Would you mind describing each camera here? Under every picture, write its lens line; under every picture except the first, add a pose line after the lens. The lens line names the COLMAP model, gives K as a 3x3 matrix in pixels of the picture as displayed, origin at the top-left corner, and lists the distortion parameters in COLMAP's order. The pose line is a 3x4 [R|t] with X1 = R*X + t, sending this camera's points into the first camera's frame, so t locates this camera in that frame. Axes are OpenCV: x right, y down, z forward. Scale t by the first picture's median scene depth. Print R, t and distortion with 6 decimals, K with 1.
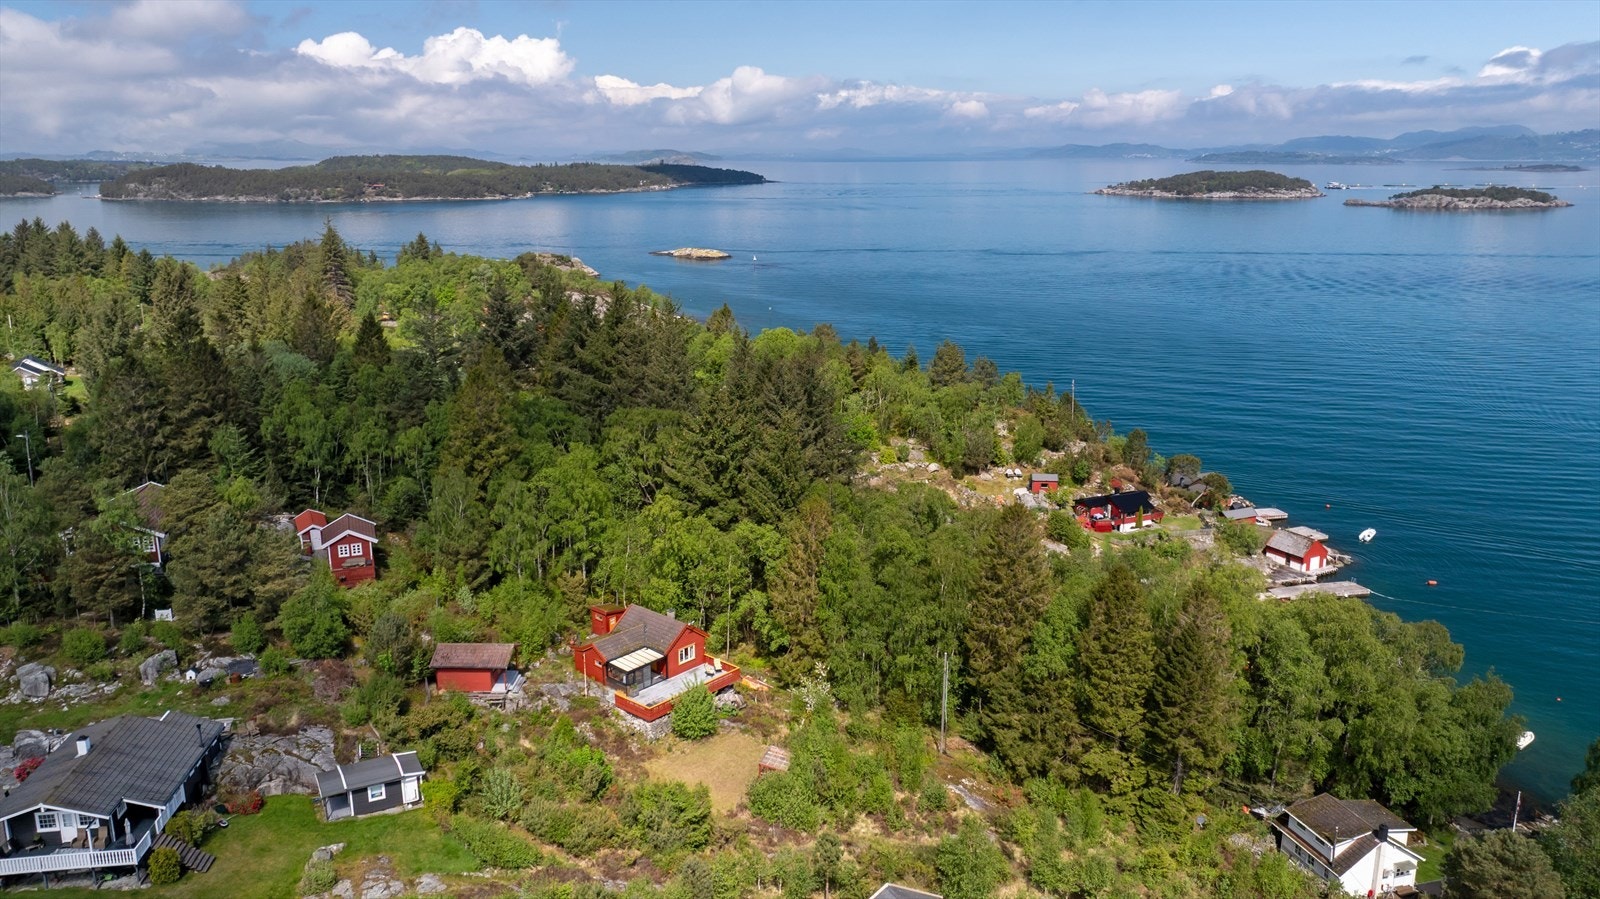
lens RADIAL K [[1284.8, 0, 823.3], [0, 1284.8, 447.8], [0, 0, 1]] dist [-0.020610, 0.013129]
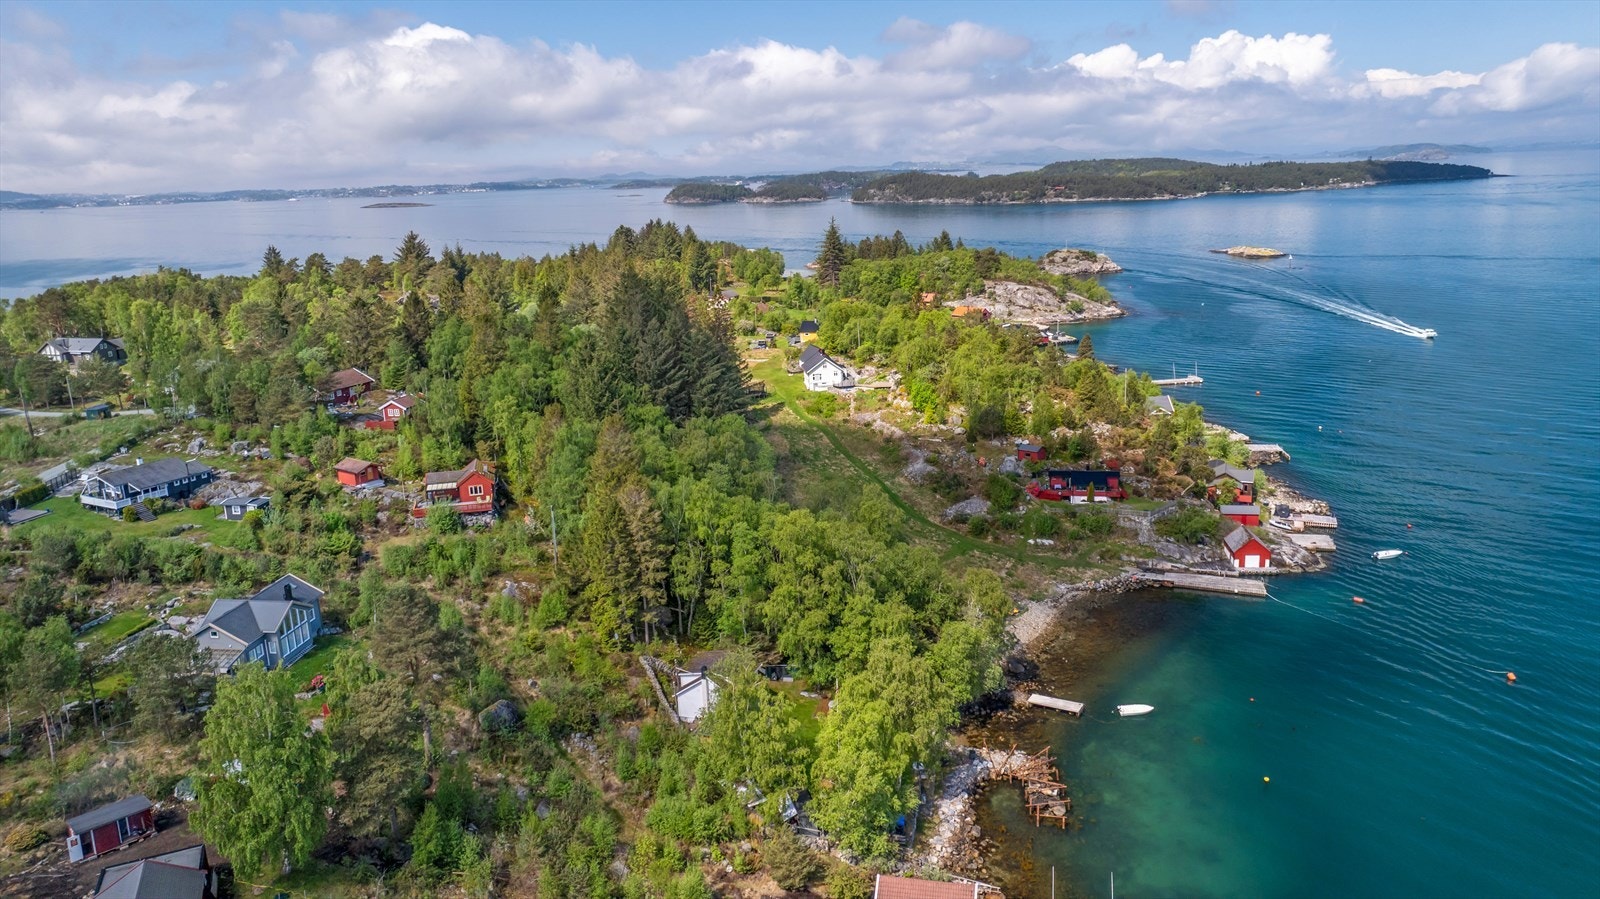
lens RADIAL K [[1284.8, 0, 823.3], [0, 1284.8, 447.8], [0, 0, 1]] dist [-0.020610, 0.013129]
pose [[0.778646, 0.107289, -0.618223, 0.175877], [-0.105765, 0.993617, 0.039228, -0.000584], [0.618486, 0.034842, 0.785023, -0.001918]]
